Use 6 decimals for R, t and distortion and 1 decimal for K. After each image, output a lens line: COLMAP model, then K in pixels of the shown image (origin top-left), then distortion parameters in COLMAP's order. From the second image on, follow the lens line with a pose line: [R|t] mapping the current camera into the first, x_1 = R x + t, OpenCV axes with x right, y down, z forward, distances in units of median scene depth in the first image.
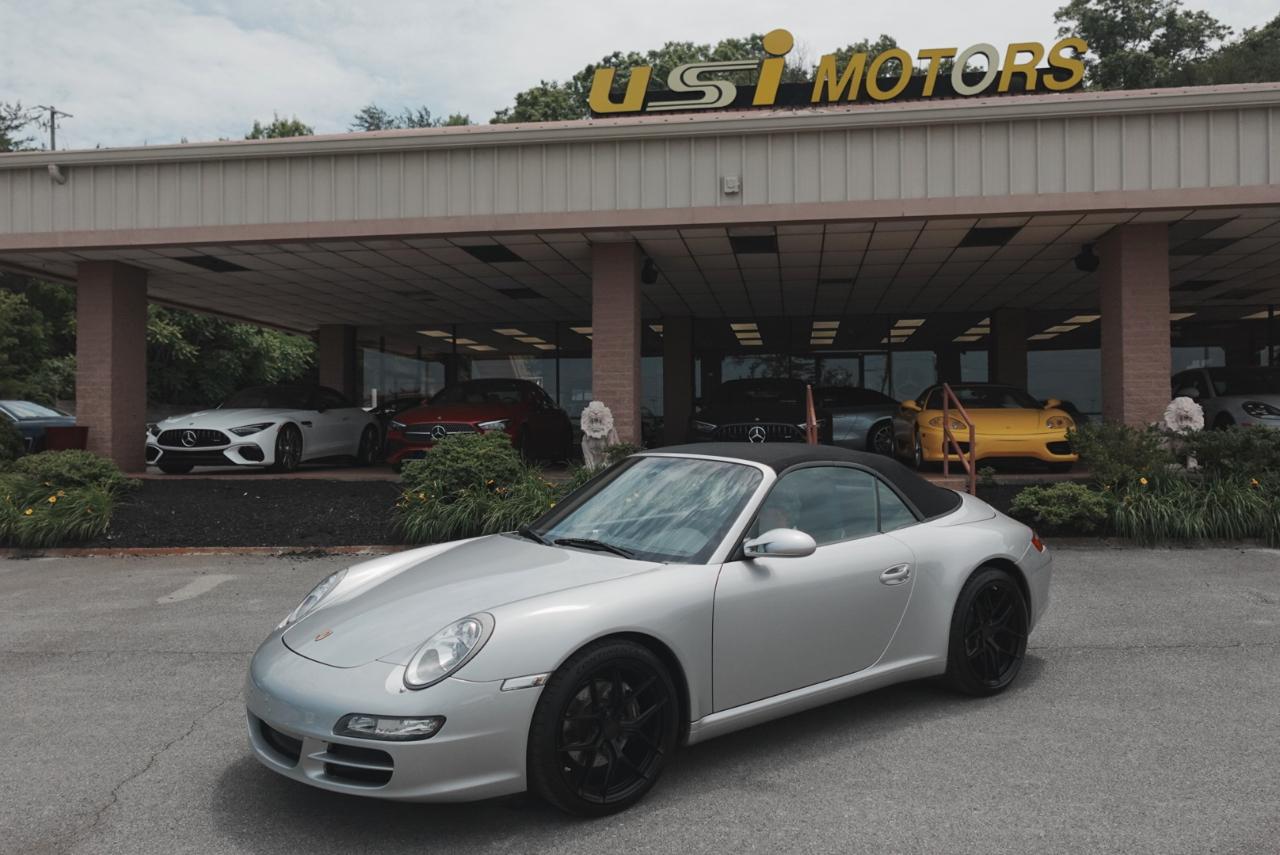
lens RADIAL K [[1013.2, 0, 640.0], [0, 1013.2, 427.5], [0, 0, 1]] dist [-0.011230, 0.015972]
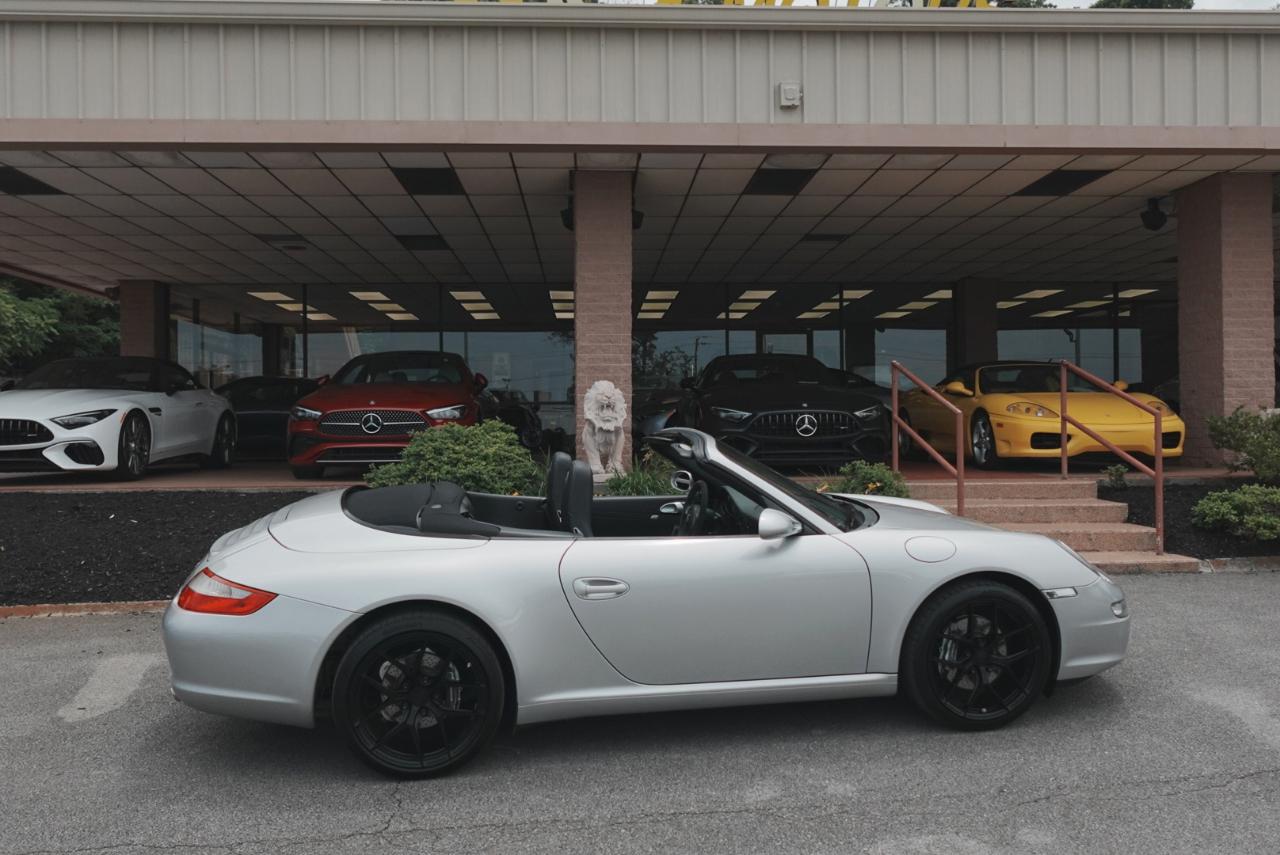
lens RADIAL K [[1100.7, 0, 640.0], [0, 1100.7, 427.5], [0, 0, 1]] dist [-0.006520, 0.013426]
pose [[0.979757, -0.003049, 0.200169, -0.154736], [0.000810, 0.999936, 0.011269, -0.000486], [-0.200190, -0.010879, 0.979697, 0.176875]]
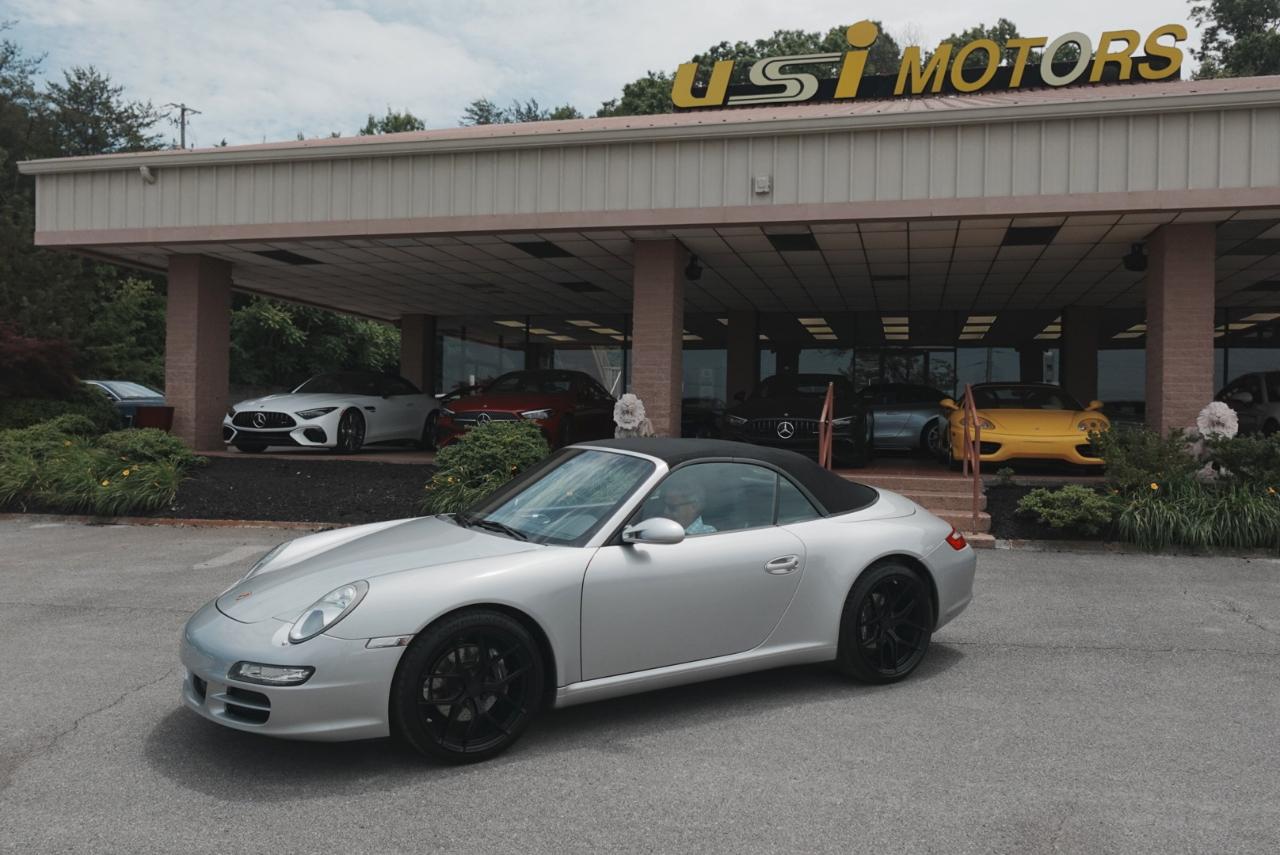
lens RADIAL K [[1013.2, 0, 640.0], [0, 1013.2, 427.5], [0, 0, 1]] dist [-0.011230, 0.015972]
pose [[0.993844, 0.024334, -0.108083, 0.070133], [-0.023206, 0.999662, 0.011680, -0.003112], [0.108331, -0.009100, 0.994073, -0.027161]]
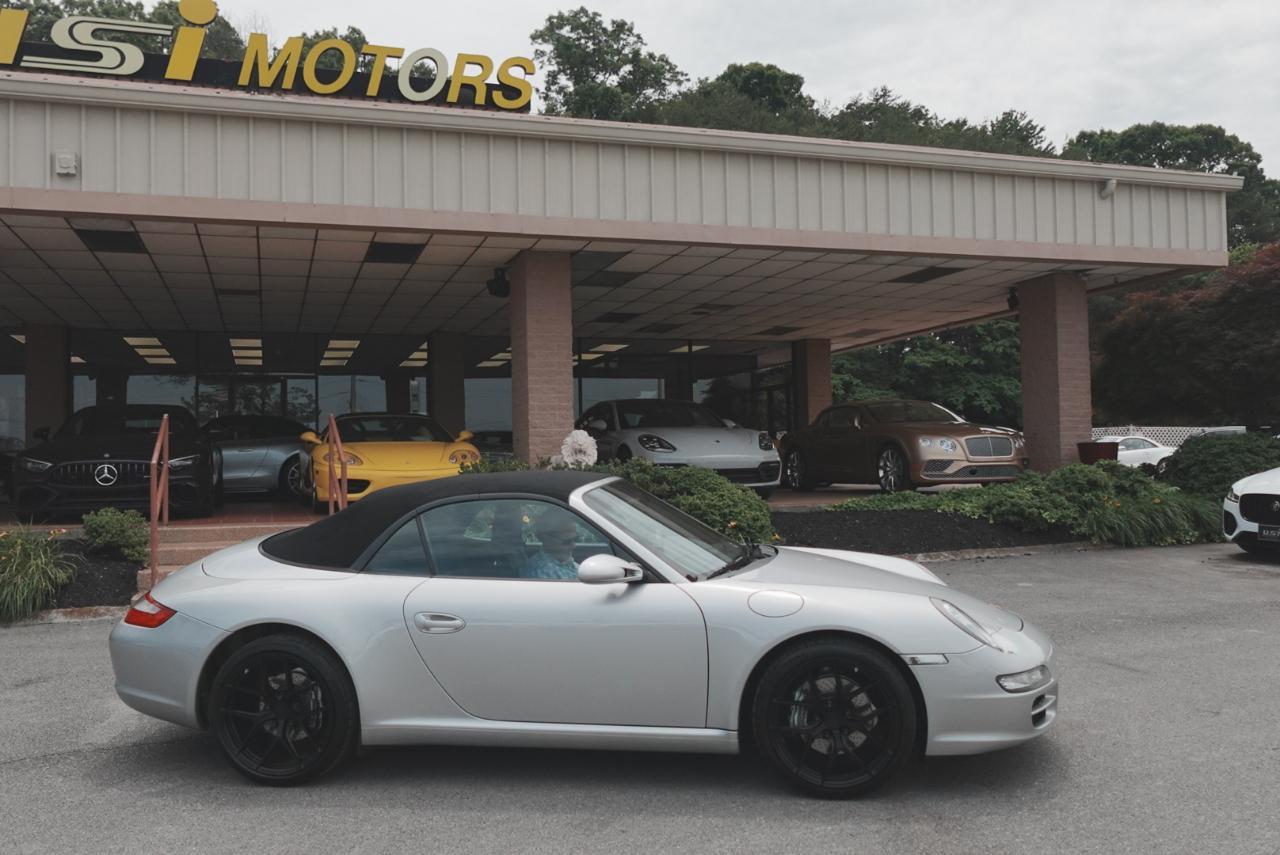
lens RADIAL K [[1119.4, 0, 640.0], [0, 1119.4, 427.5], [0, 0, 1]] dist [-0.006427, 0.012228]
pose [[0.889996, 0.003990, 0.455951, 0.076568], [0.008746, 0.999628, -0.025821, -0.003278], [-0.455885, 0.026968, 0.889630, 0.007028]]
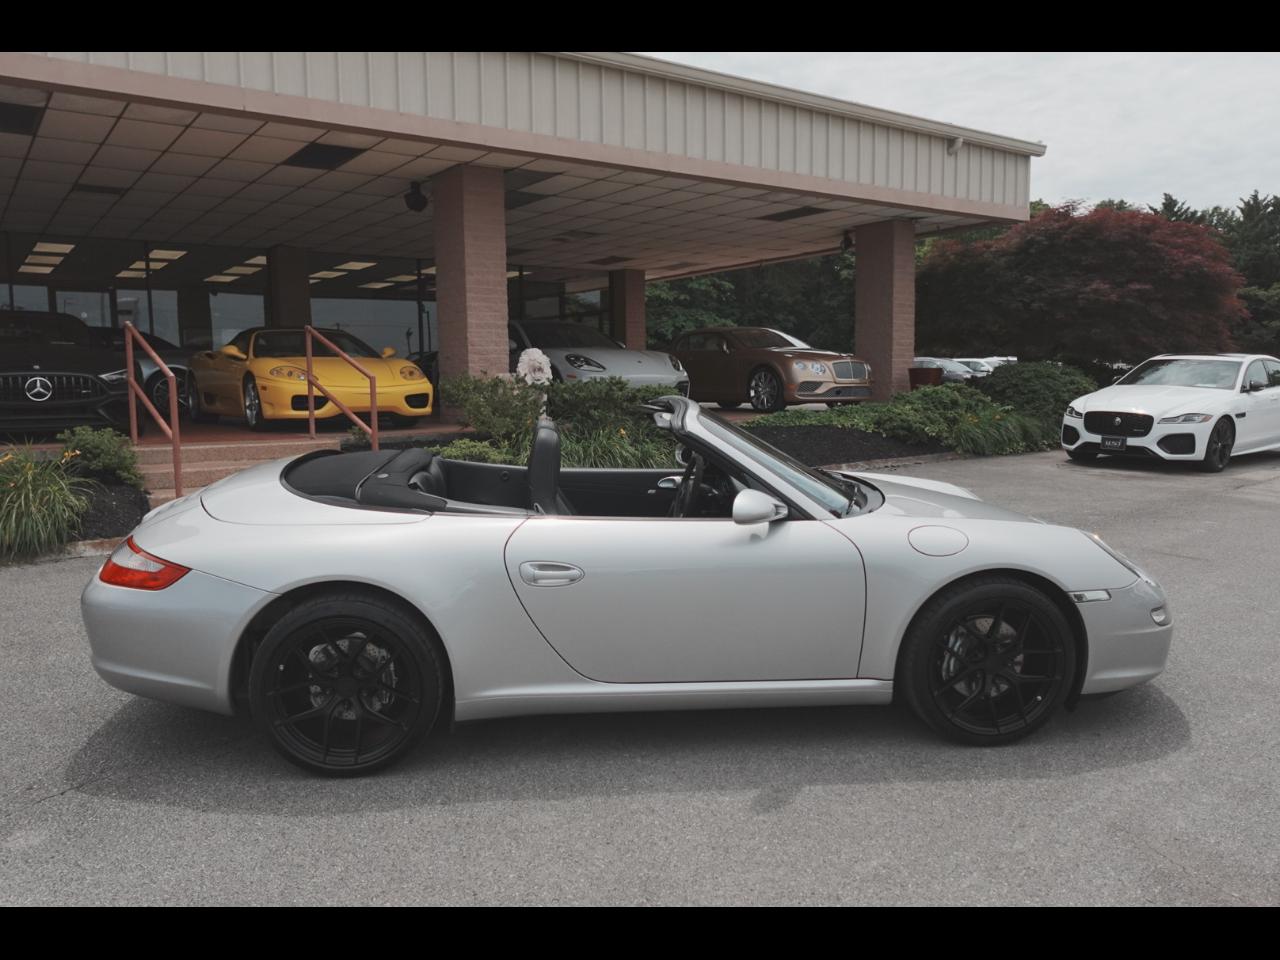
lens RADIAL K [[996.3, 0, 640.0], [0, 996.3, 480.0], [0, 0, 1]] dist [-0.005533, 0.009780]
pose [[0.718313, -0.069692, 0.692221, -0.062403], [-0.001771, 0.994784, 0.101991, -0.001076], [-0.695718, -0.074488, 0.714443, 0.169742]]
